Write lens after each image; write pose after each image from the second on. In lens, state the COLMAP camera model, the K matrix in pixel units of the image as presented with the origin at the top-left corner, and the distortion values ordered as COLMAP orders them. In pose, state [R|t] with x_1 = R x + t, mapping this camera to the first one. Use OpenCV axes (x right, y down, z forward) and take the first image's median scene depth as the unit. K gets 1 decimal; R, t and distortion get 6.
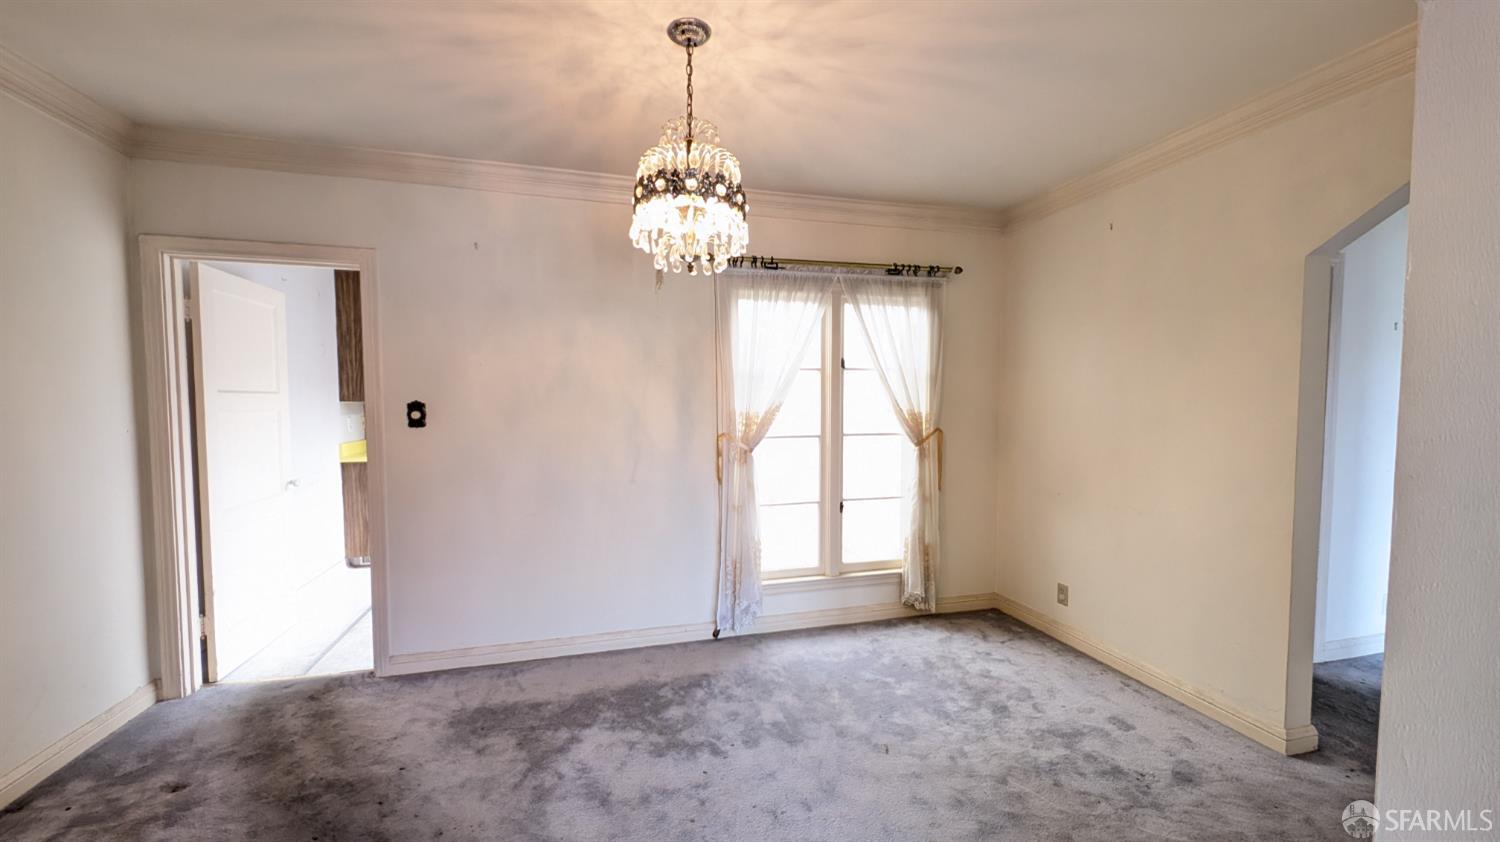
lens RADIAL K [[565.2, 0, 750.0], [0, 565.2, 421.0], [0, 0, 1]] dist [-0.000807, -0.001290]
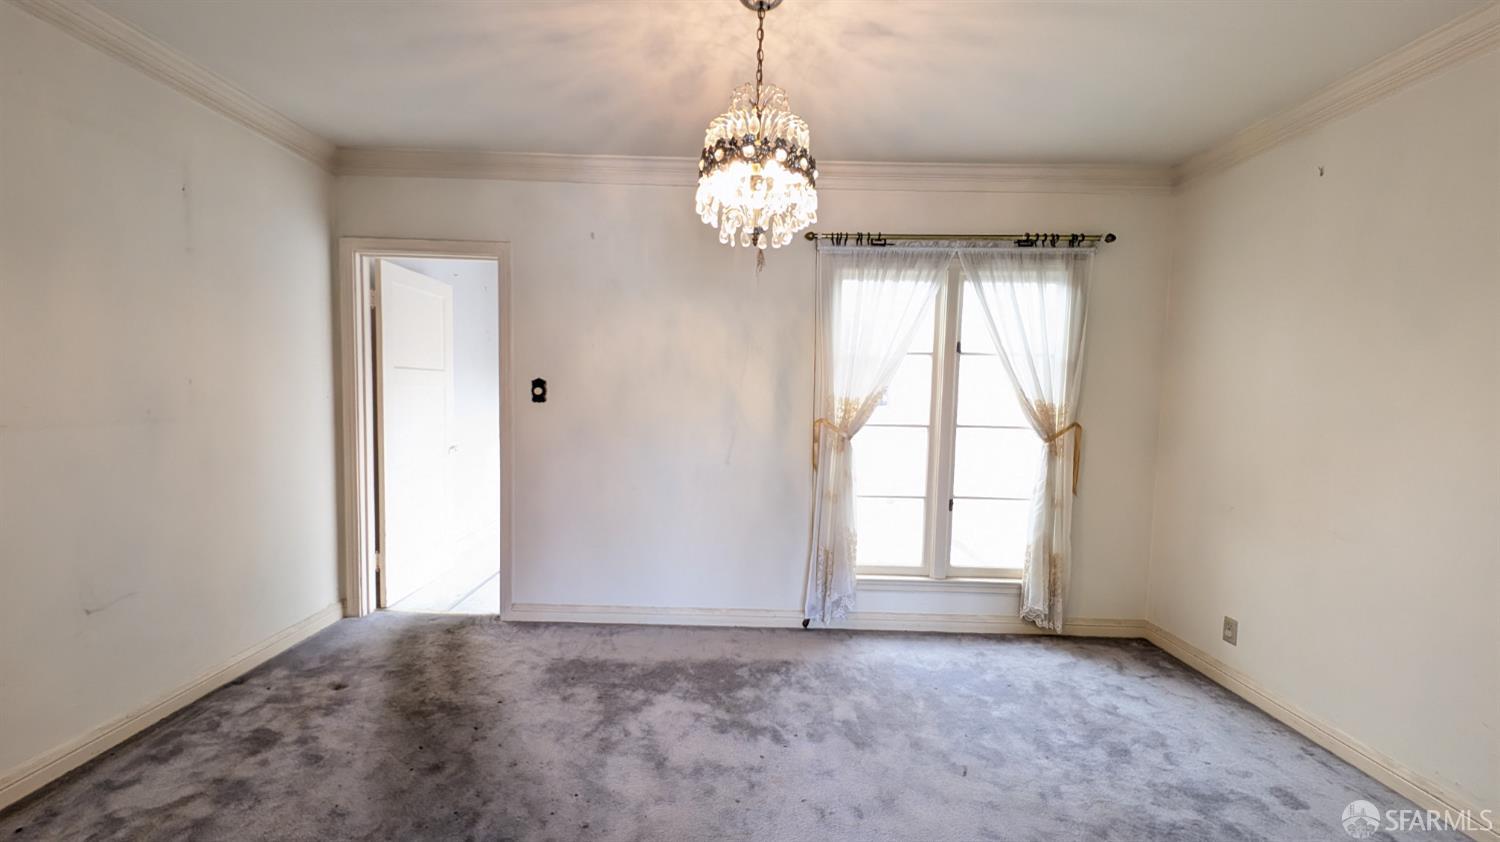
lens RADIAL K [[567.7, 0, 739.6], [0, 567.7, 421.0], [0, 0, 1]] dist [0.014878, -0.013161]
pose [[0.963529, 0.036670, -0.265080, 0.098907], [-0.033158, 0.999293, 0.017712, 0.017032], [0.265542, -0.008277, 0.964064, 0.030471]]
